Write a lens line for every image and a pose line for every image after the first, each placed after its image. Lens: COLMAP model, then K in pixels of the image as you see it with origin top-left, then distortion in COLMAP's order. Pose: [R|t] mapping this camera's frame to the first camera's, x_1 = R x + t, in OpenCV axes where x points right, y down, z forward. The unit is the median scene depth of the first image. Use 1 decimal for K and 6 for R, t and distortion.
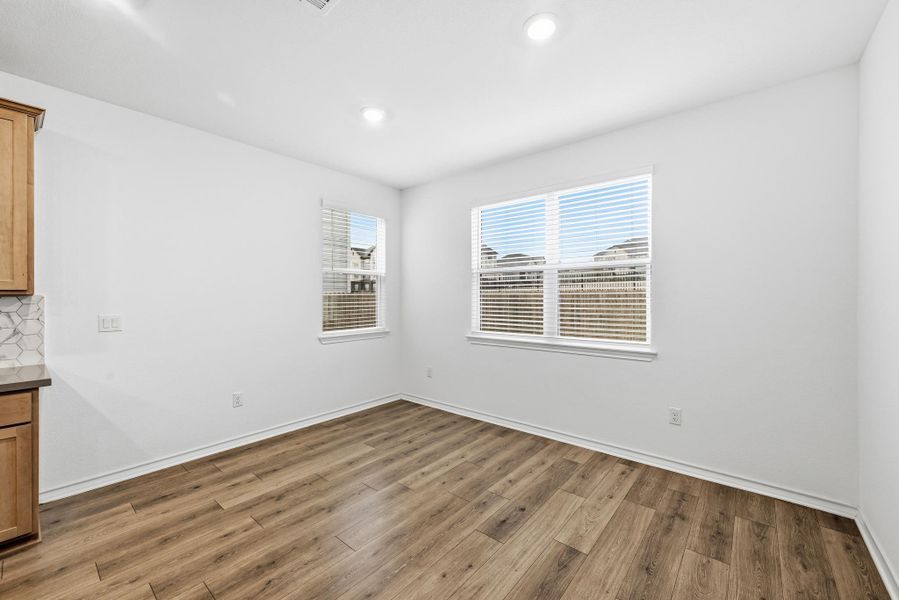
lens RADIAL K [[361.8, 0, 447.6], [0, 361.8, 298.8], [0, 0, 1]] dist [-0.001476, 0.001039]
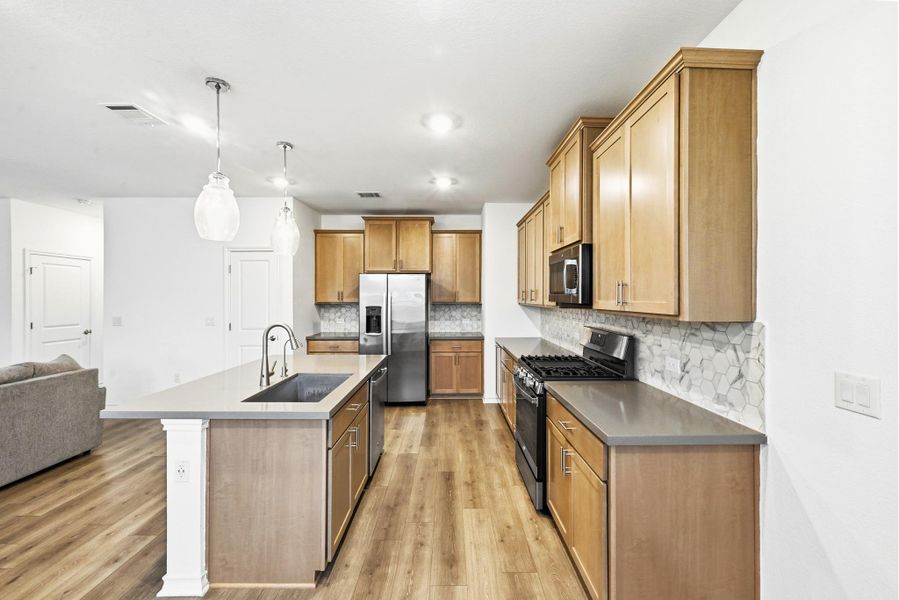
lens RADIAL K [[361.8, 0, 452.2], [0, 361.8, 296.8], [0, 0, 1]] dist [-0.001476, 0.001039]
pose [[-0.756032, -0.001218, -0.654533, -0.318642], [-0.003177, 0.999993, 0.001810, -0.056041], [0.654527, 0.003448, -0.756031, 1.159658]]
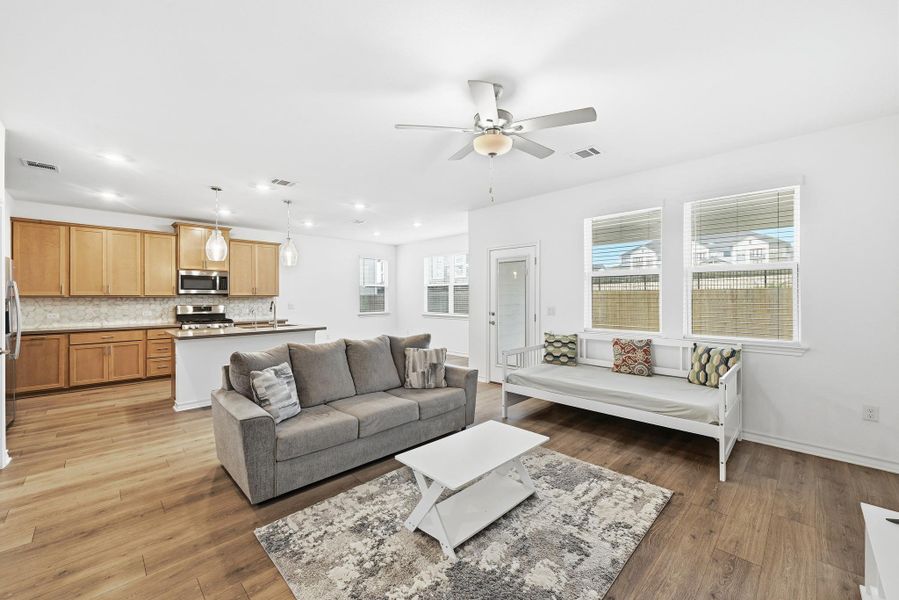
lens RADIAL K [[361.8, 0, 450.1], [0, 361.8, 296.2], [0, 0, 1]] dist [-0.001476, 0.001039]
pose [[0.996793, -0.000960, -0.080016, 0.738962], [0.000610, 0.999990, -0.004393, 0.000610], [0.080020, 0.004330, 0.996784, -2.210604]]
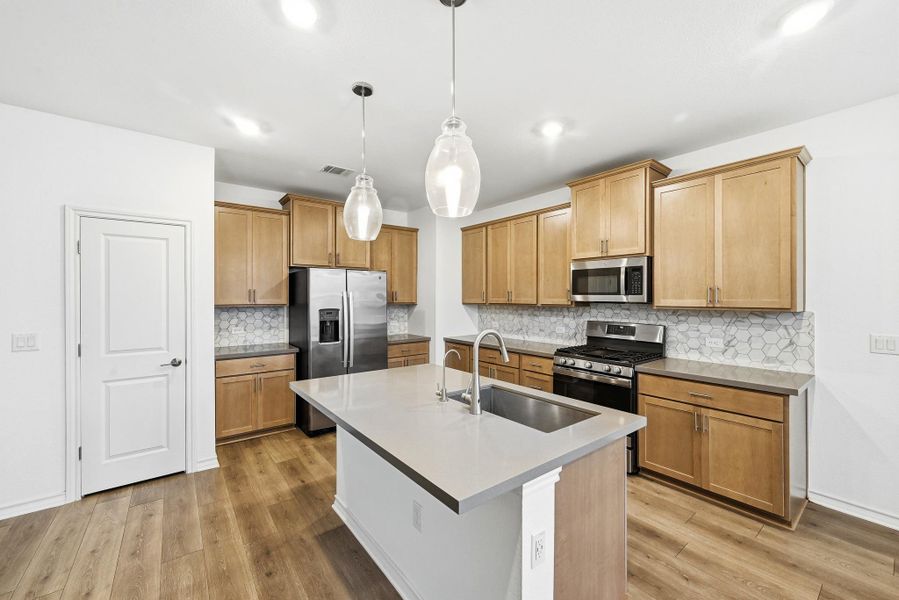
lens RADIAL K [[361.8, 0, 455.1], [0, 361.8, 295.7], [0, 0, 1]] dist [-0.001476, 0.001039]
pose [[-0.204106, -0.002738, -0.978945, 0.179140], [-0.003521, 0.999992, -0.002062, -0.053797], [0.978942, 0.003026, -0.204114, 0.169404]]
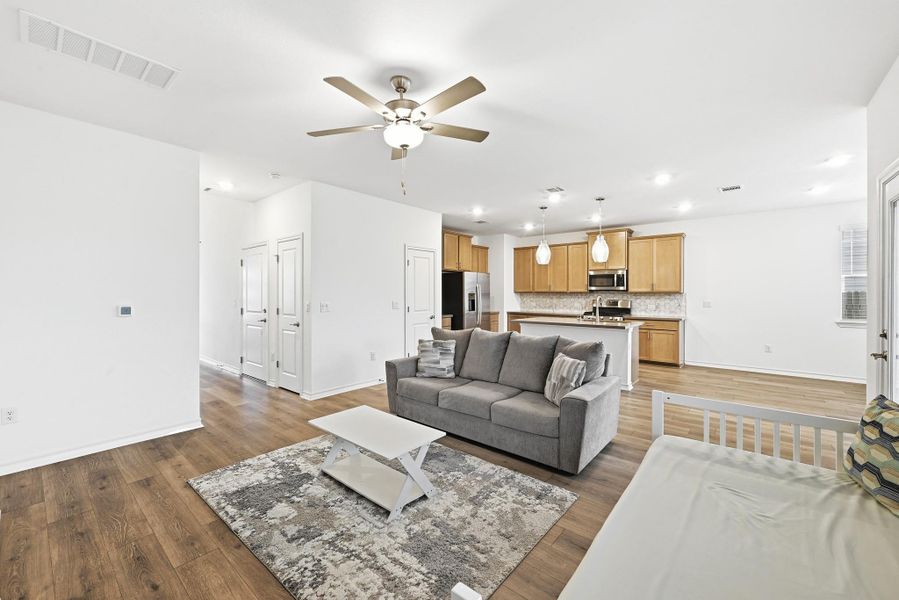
lens RADIAL K [[361.8, 0, 452.9], [0, 361.8, 294.4], [0, 0, 1]] dist [-0.001476, 0.001039]
pose [[0.007908, 0.008086, -0.999936, 1.871682], [-0.006672, 0.999945, 0.008033, -0.010330], [0.999946, 0.006608, 0.007961, -0.952994]]
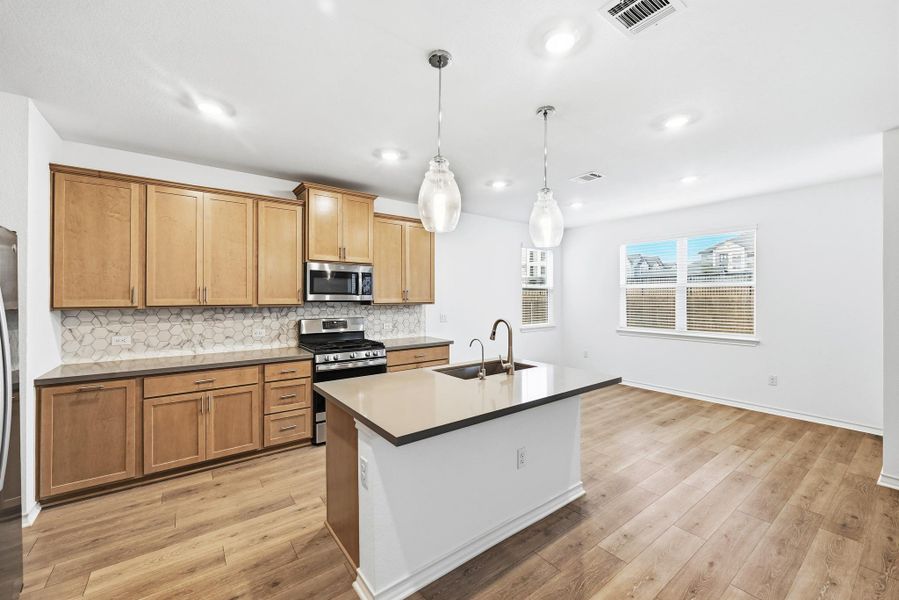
lens RADIAL K [[361.8, 0, 446.4], [0, 361.8, 296.0], [0, 0, 1]] dist [-0.001476, 0.001039]
pose [[0.974581, 0.001121, -0.224035, -0.531904], [-0.002455, 0.999981, -0.005678, -0.048216], [0.224024, 0.006084, 0.974565, -1.119393]]
